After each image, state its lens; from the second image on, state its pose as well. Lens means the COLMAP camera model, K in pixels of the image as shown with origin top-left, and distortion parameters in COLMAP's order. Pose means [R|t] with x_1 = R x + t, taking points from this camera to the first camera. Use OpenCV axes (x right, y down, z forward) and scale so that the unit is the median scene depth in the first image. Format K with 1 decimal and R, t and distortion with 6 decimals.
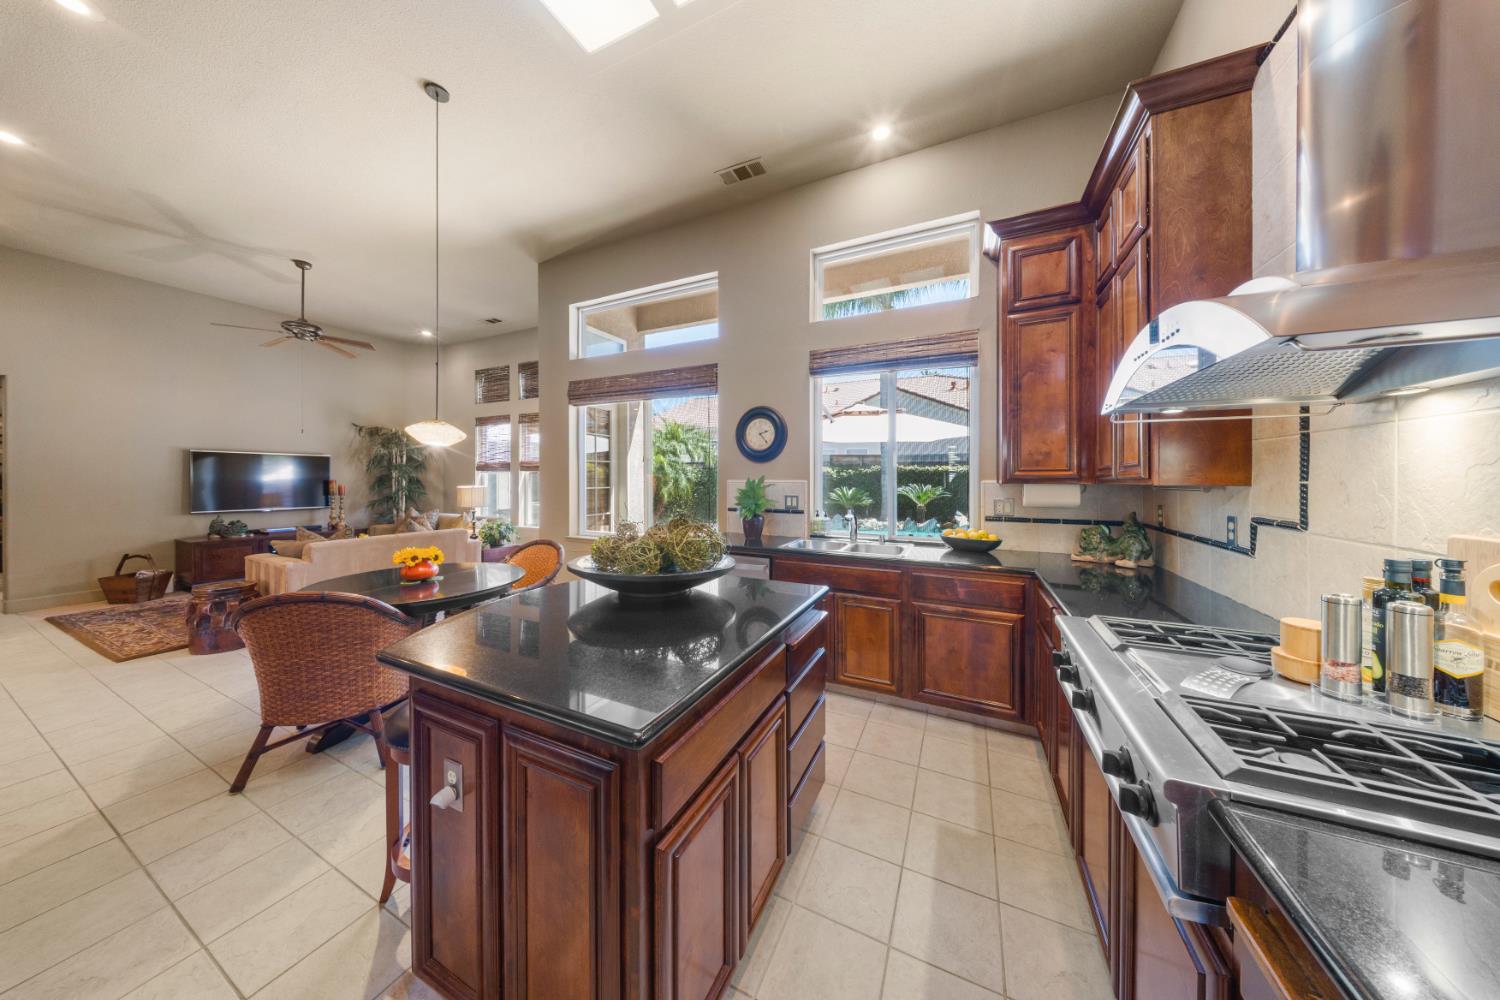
lens RADIAL K [[440.9, 0, 760.3], [0, 440.9, 483.3], [0, 0, 1]] dist [-0.004123, -0.000530]
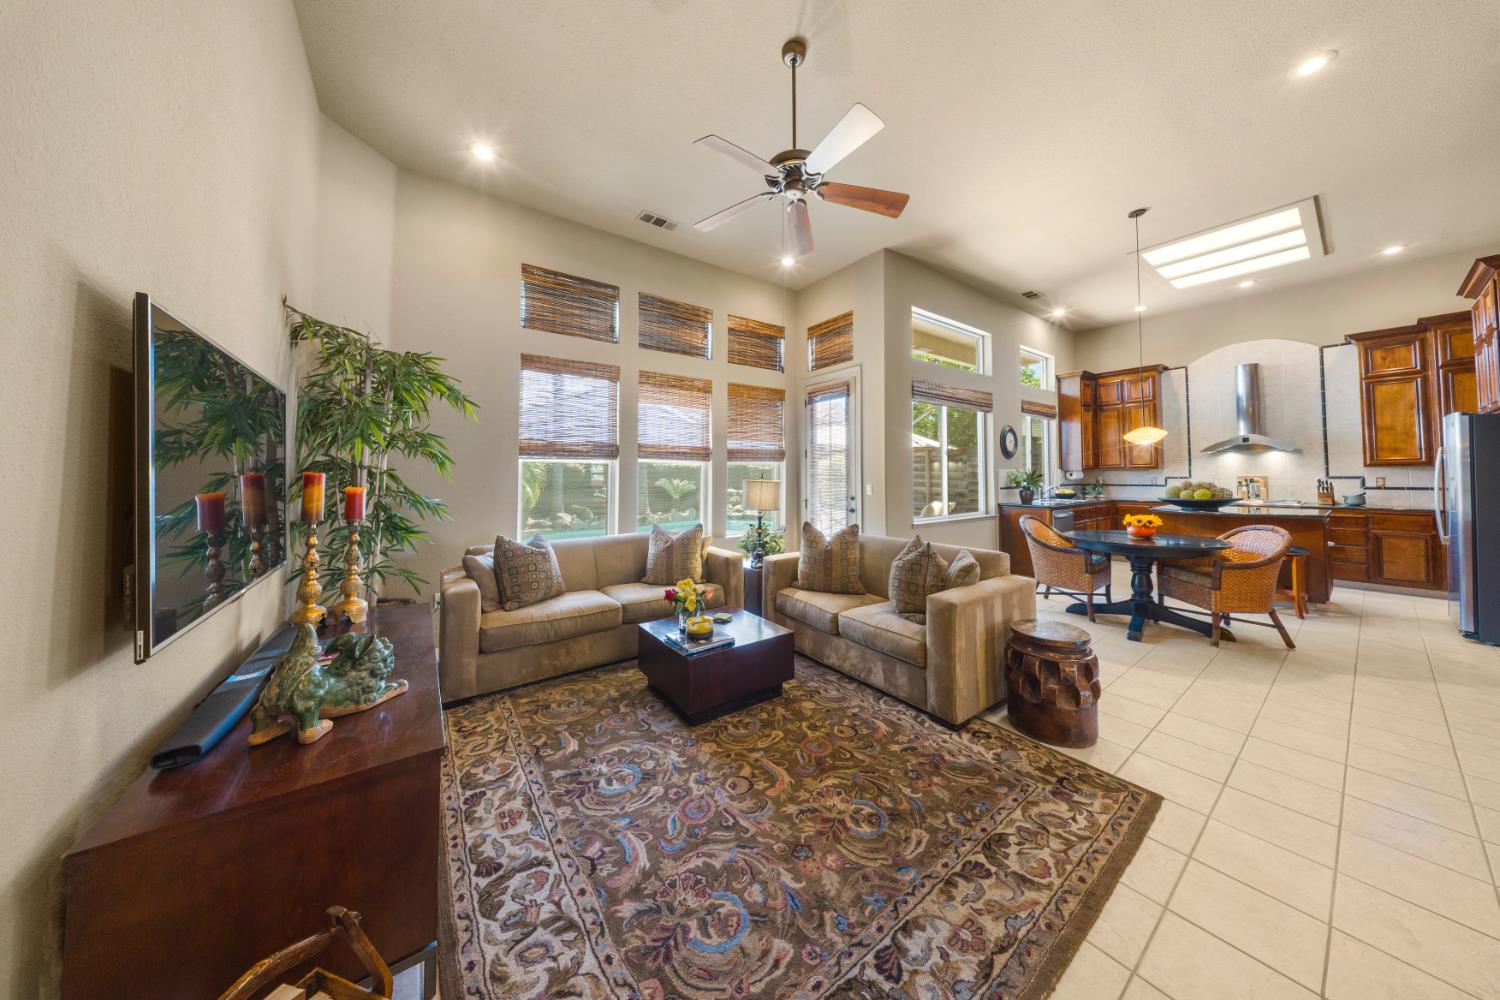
lens RADIAL K [[440.9, 0, 762.7], [0, 440.9, 462.9], [0, 0, 1]] dist [-0.004123, -0.000530]
pose [[0.484929, 0.017624, 0.874376, -1.966777], [0.017942, 0.999386, -0.030094, 0.000652], [-0.874369, 0.030282, 0.484315, 1.037859]]
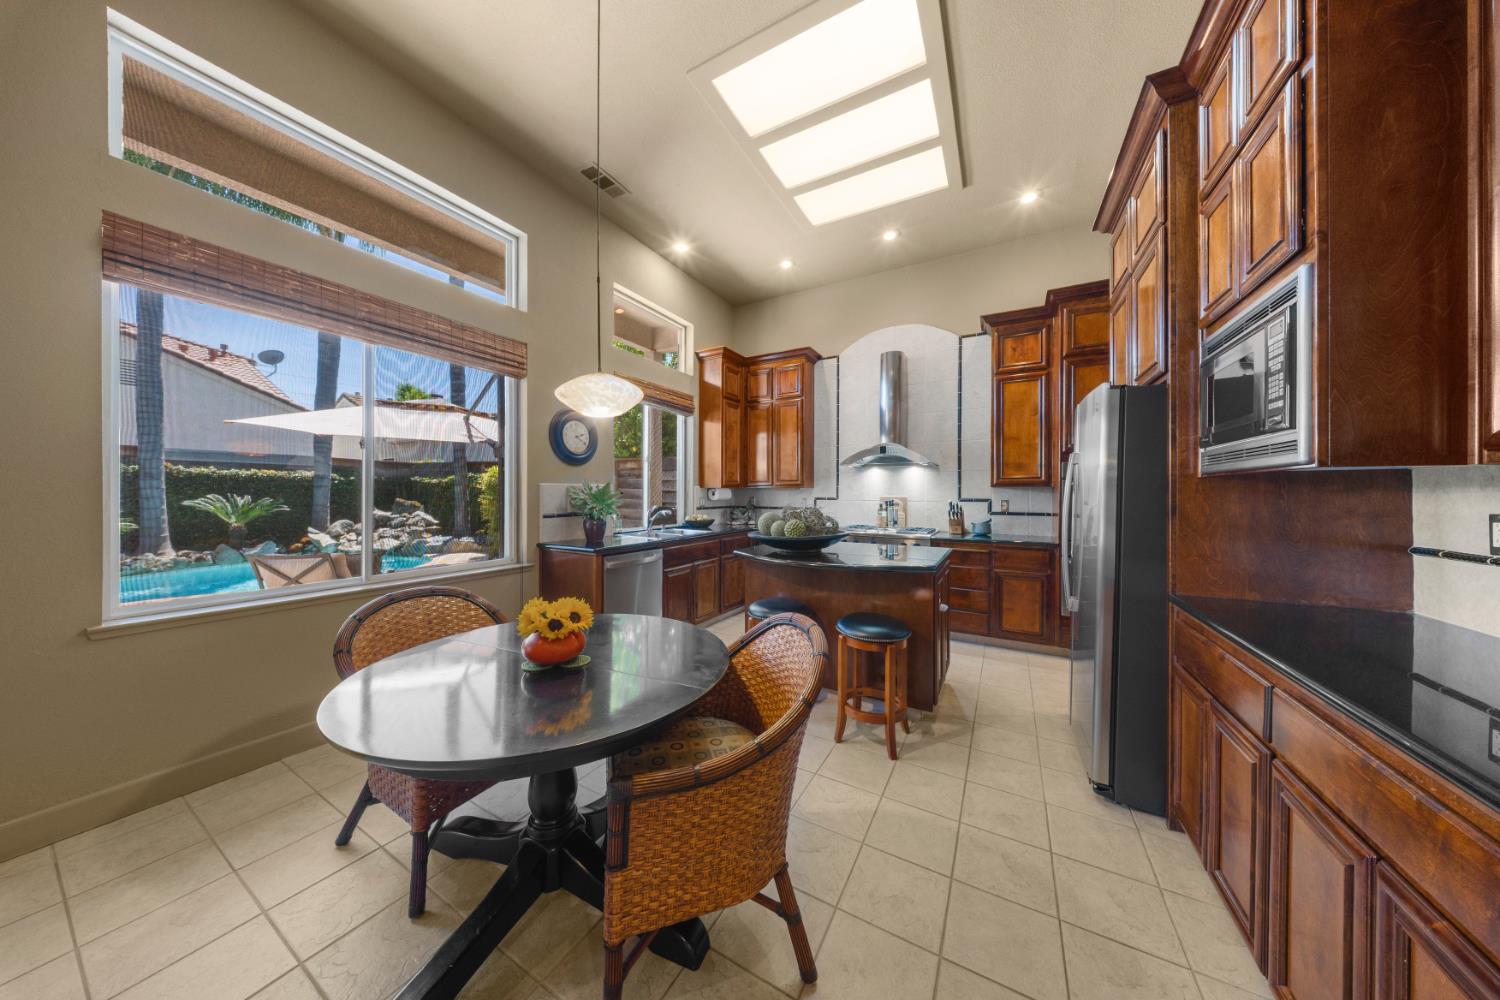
lens RADIAL K [[440.9, 0, 741.5], [0, 440.9, 497.2], [0, 0, 1]] dist [-0.004123, -0.000530]
pose [[0.093731, -0.011628, 0.995530, -0.968380], [0.006941, 0.999915, 0.011025, 0.015519], [-0.995573, 0.005877, 0.093804, 0.550606]]
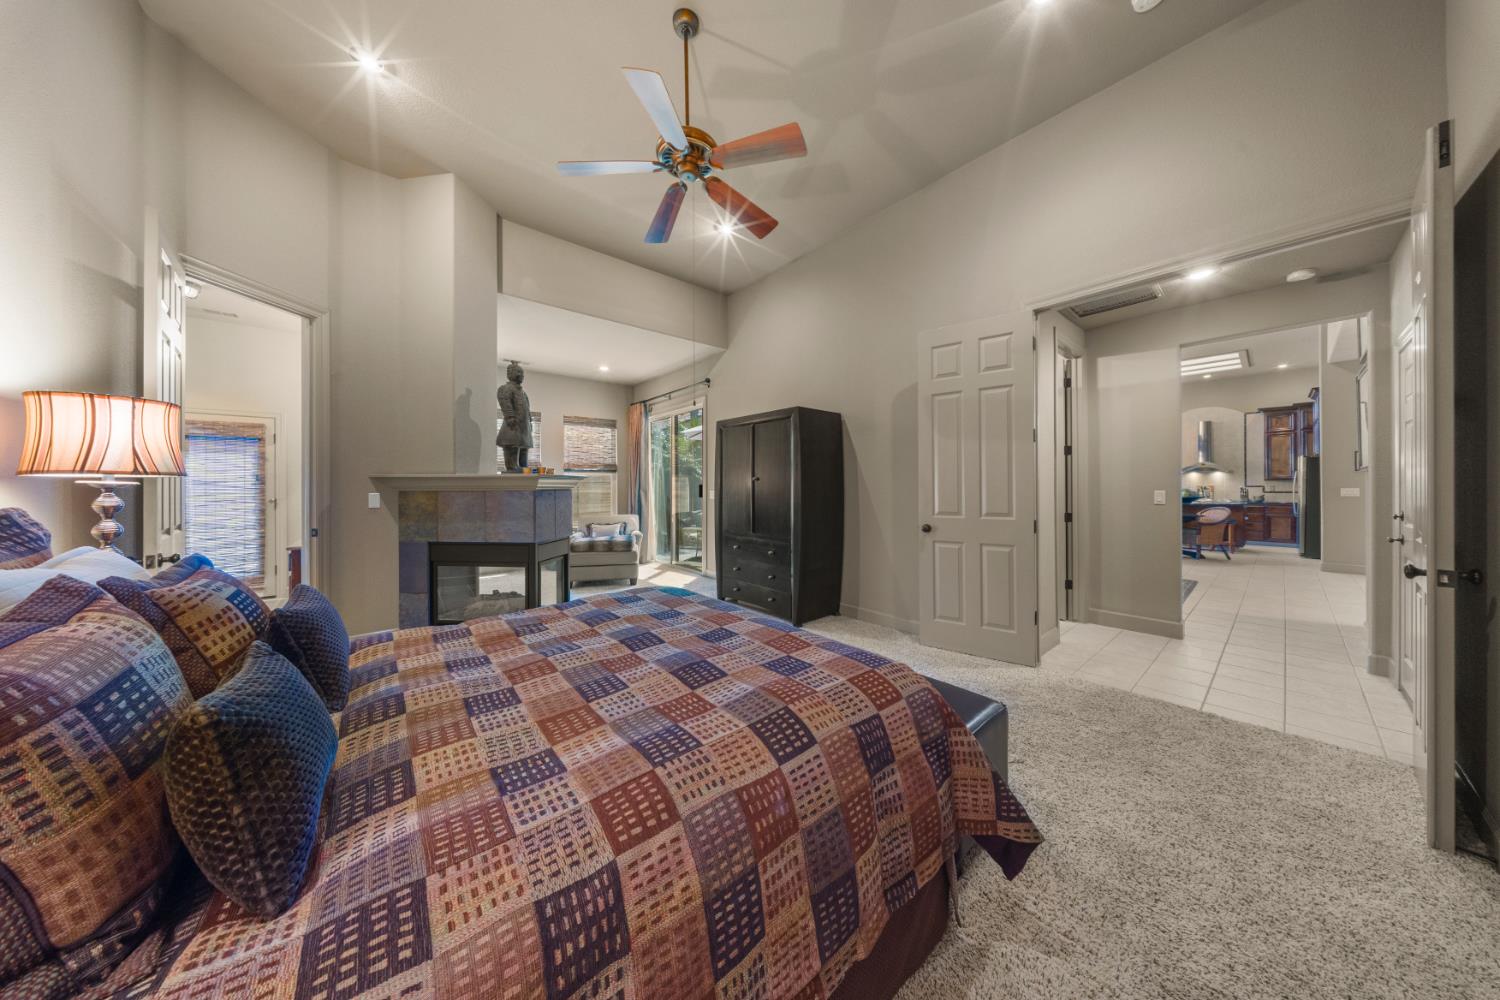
lens RADIAL K [[440.9, 0, 752.0], [0, 440.9, 487.8], [0, 0, 1]] dist [-0.004123, -0.000530]
pose [[0.423621, -0.008020, 0.905804, -3.447104], [0.014595, 0.999891, 0.002027, -0.000665], [-0.905722, 0.012362, 0.423692, 1.681350]]
